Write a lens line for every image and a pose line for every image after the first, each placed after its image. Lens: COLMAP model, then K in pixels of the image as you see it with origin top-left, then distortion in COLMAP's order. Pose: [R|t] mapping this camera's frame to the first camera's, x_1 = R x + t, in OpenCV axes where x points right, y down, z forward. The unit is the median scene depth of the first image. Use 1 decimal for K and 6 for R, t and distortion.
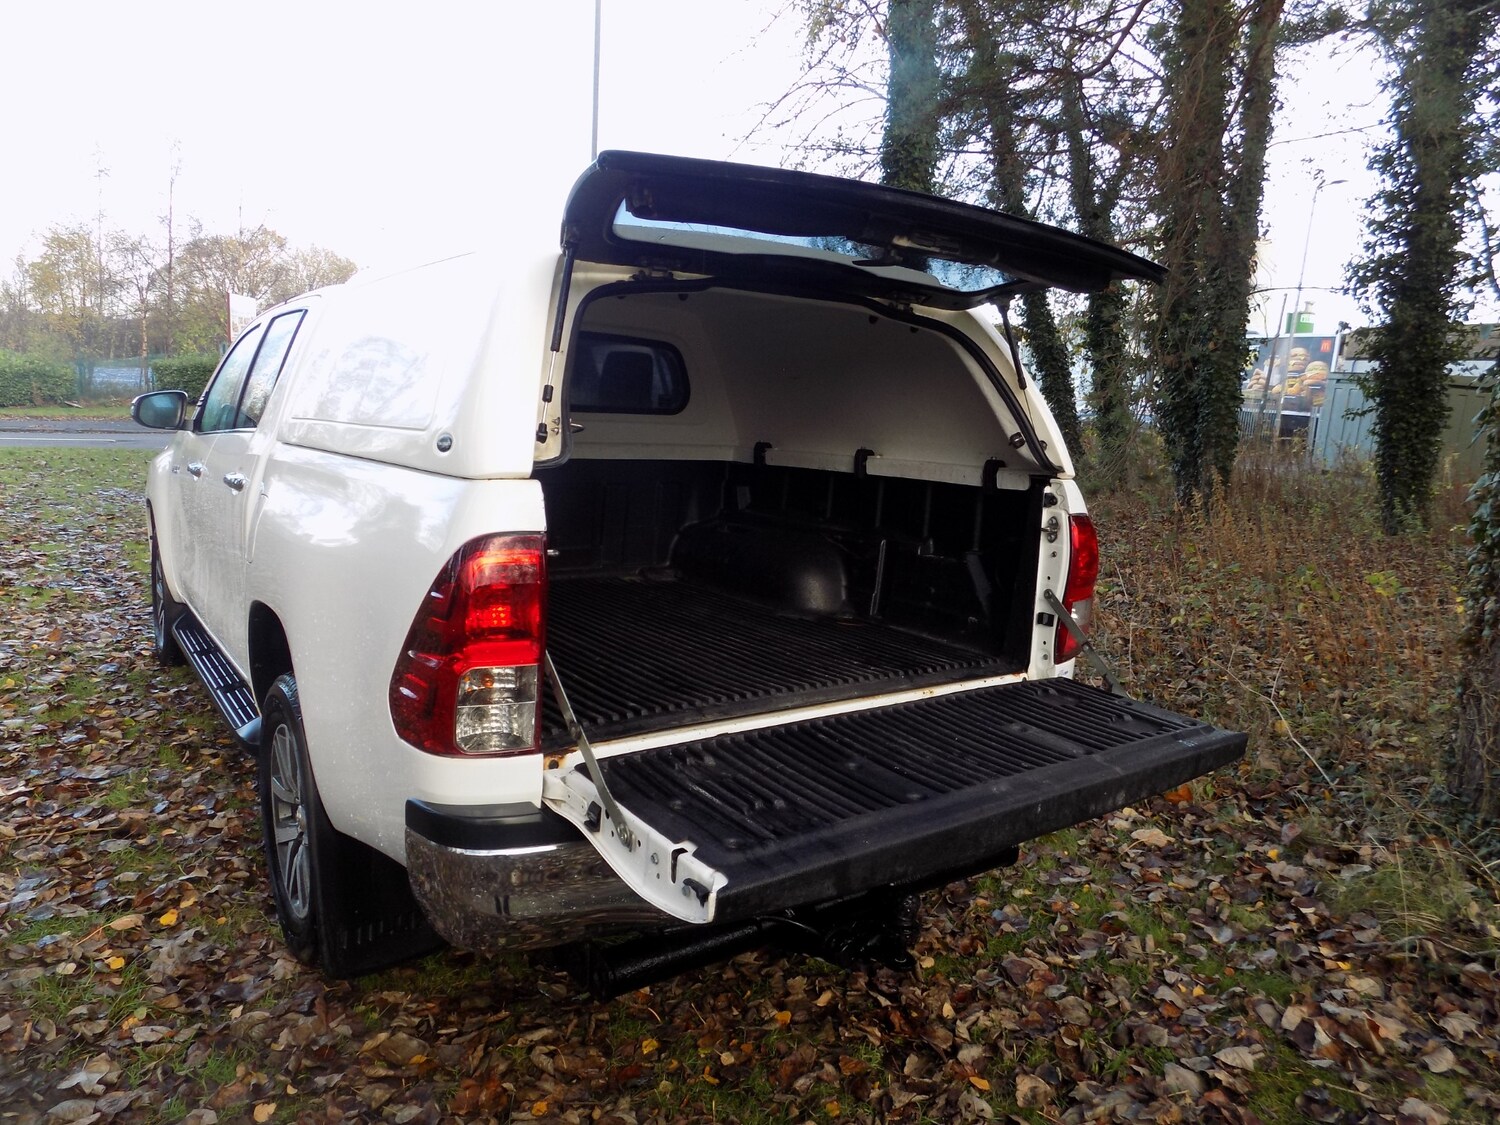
lens RADIAL K [[1008.6, 0, 750.4], [0, 1008.6, 563.4], [0, 0, 1]] dist [-0.073476, 0.074065]
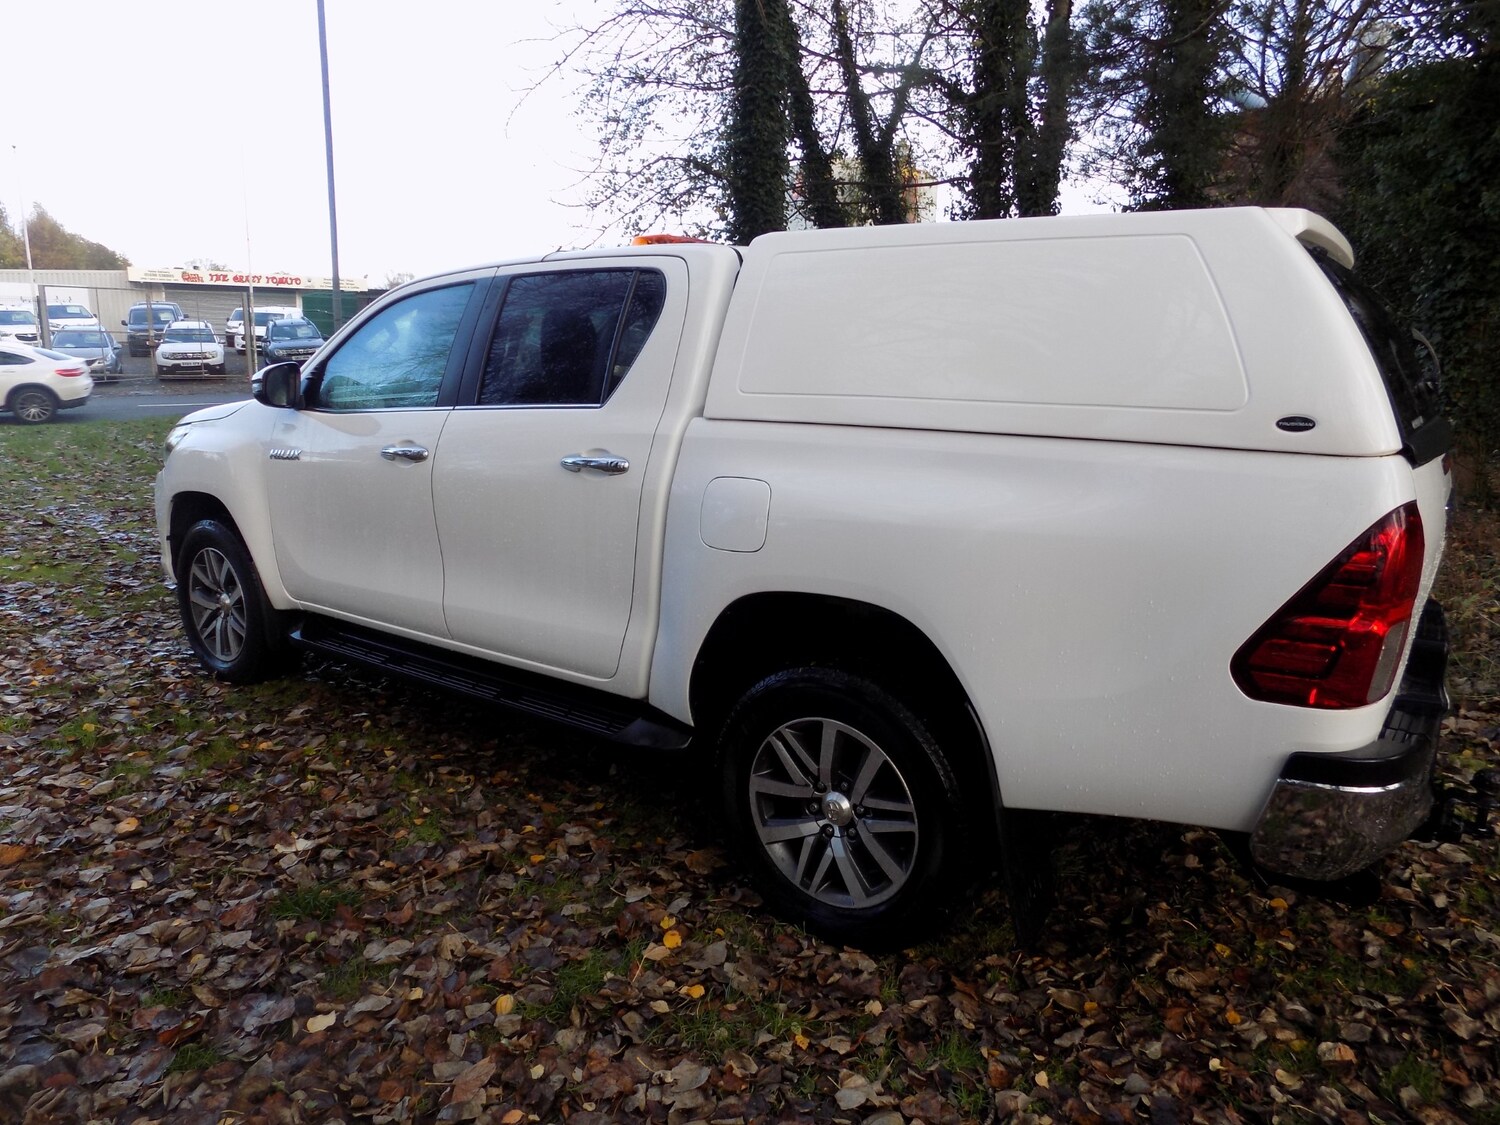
lens RADIAL K [[1013.5, 0, 743.9], [0, 1013.5, 558.4], [0, 0, 1]] dist [-0.063112, 0.063561]
pose [[0.952127, -0.092880, 0.291252, -0.639424], [0.075691, 0.994688, 0.069767, -0.051182], [-0.296185, -0.044382, 0.954099, 0.075724]]
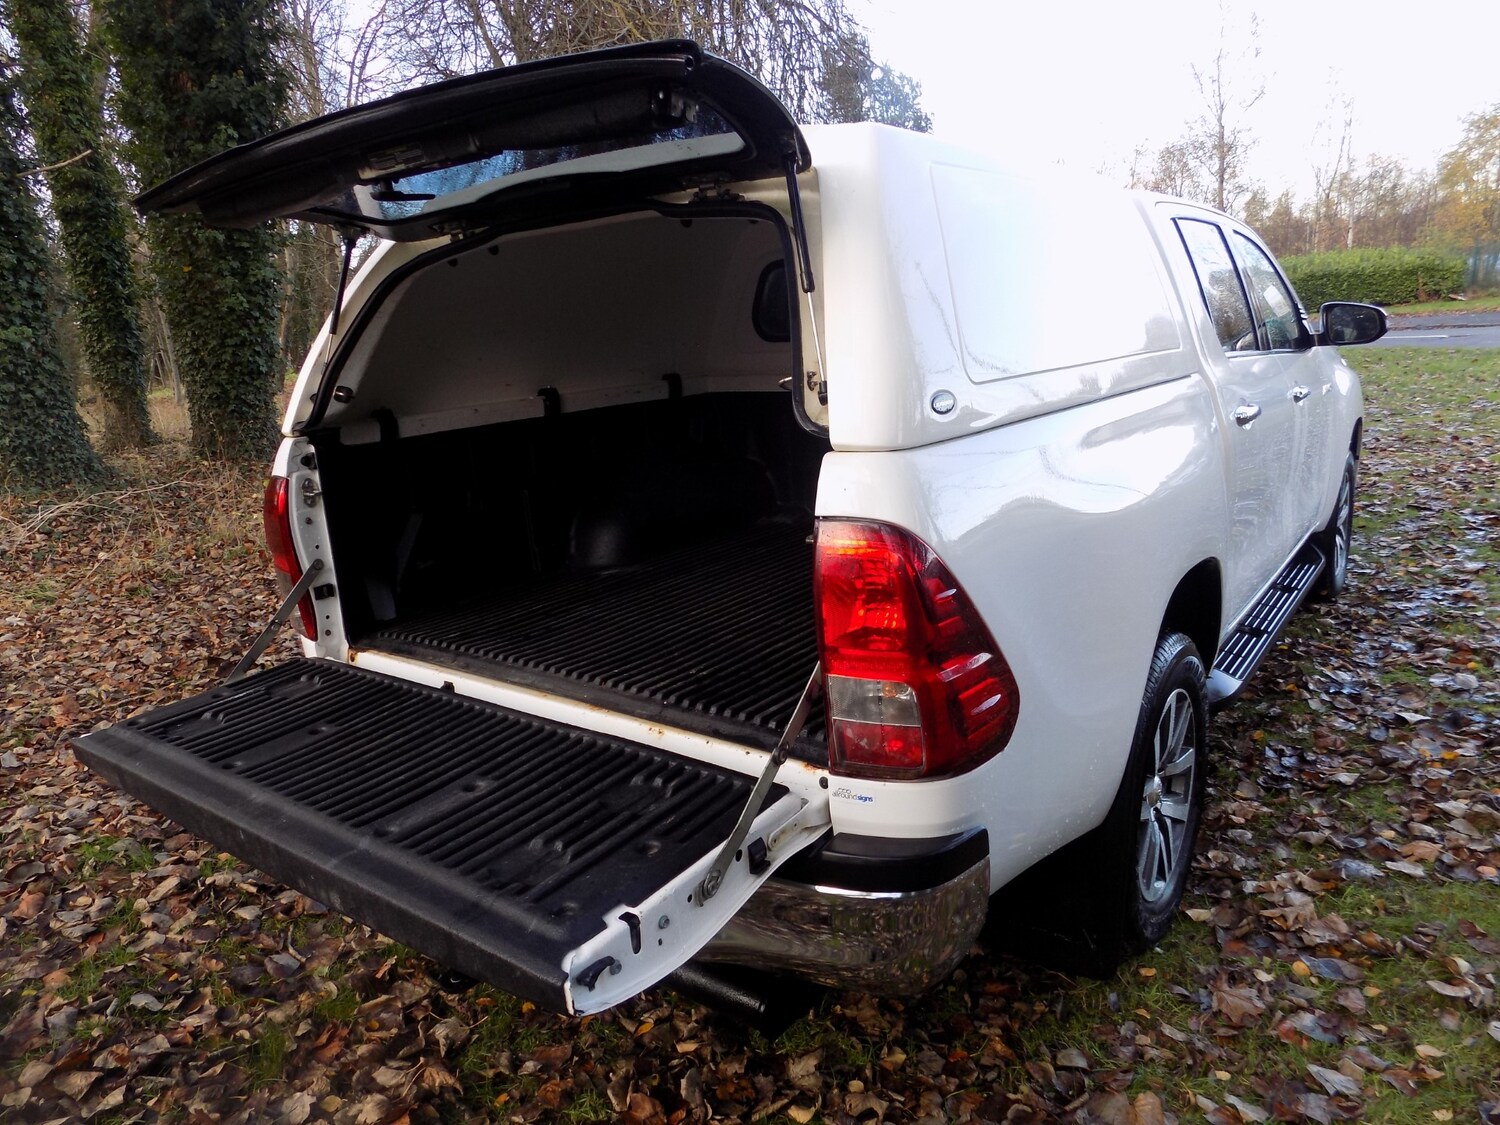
lens RADIAL K [[1019.8, 0, 758.9], [0, 1019.8, 539.5], [0, 0, 1]] dist [-0.062170, 0.065157]
pose [[0.300692, 0.140727, -0.943282, 0.644770], [-0.064455, 0.989791, 0.127119, -0.081428], [0.951541, 0.022576, 0.306693, 0.604358]]
